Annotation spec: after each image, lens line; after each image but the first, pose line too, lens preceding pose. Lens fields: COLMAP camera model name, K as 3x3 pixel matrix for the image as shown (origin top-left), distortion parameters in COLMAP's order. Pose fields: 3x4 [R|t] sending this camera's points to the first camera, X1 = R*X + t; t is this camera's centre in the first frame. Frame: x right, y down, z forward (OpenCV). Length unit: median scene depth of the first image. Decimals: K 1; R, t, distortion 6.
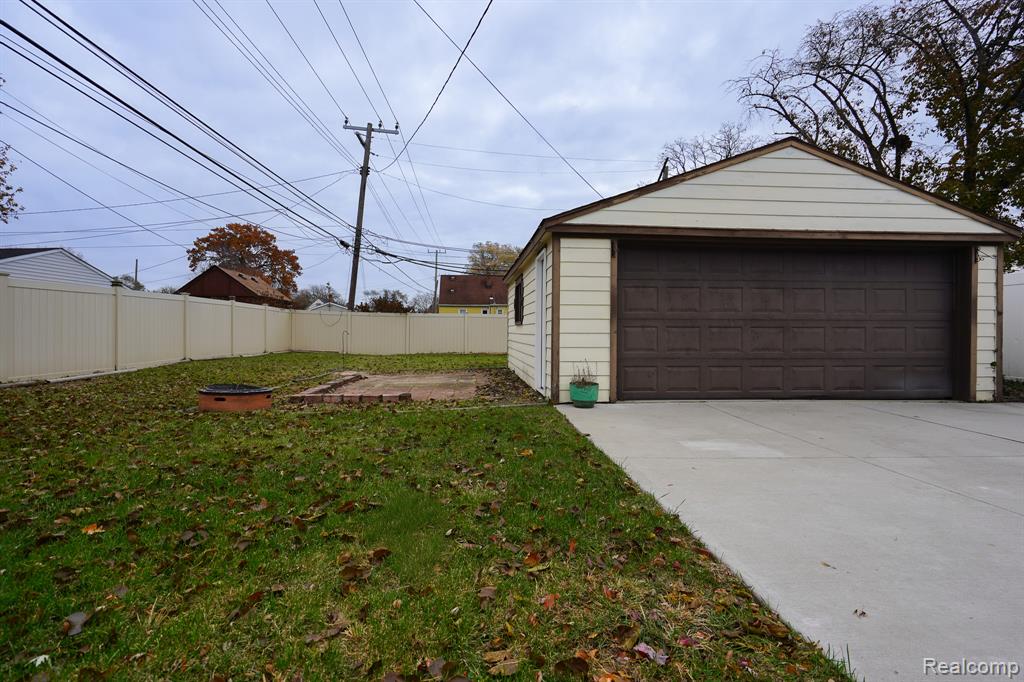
lens RADIAL K [[479.3, 0, 513.0], [0, 479.3, 328.5], [0, 0, 1]] dist [-0.001509, -0.000048]
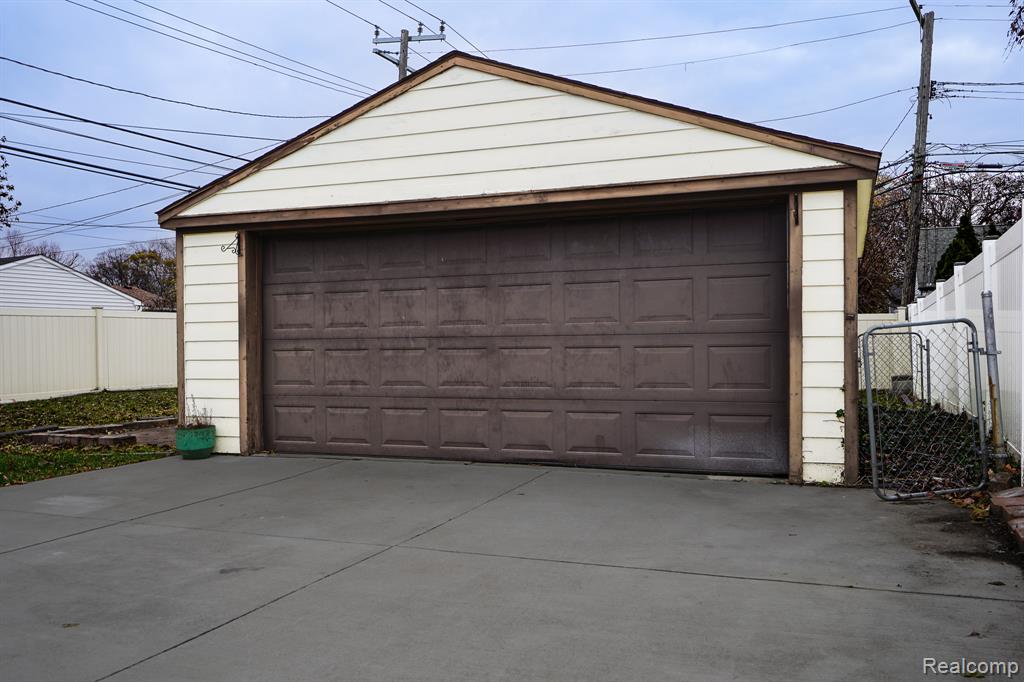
lens RADIAL K [[869.2, 0, 512.0], [0, 869.2, 341.0], [0, 0, 1]] dist [0.003149, 0.000696]
pose [[0.902832, -0.014565, -0.429747, 1.093731], [0.015796, 0.999875, -0.000704, -0.010718], [0.429703, -0.006153, 0.902949, -0.019289]]
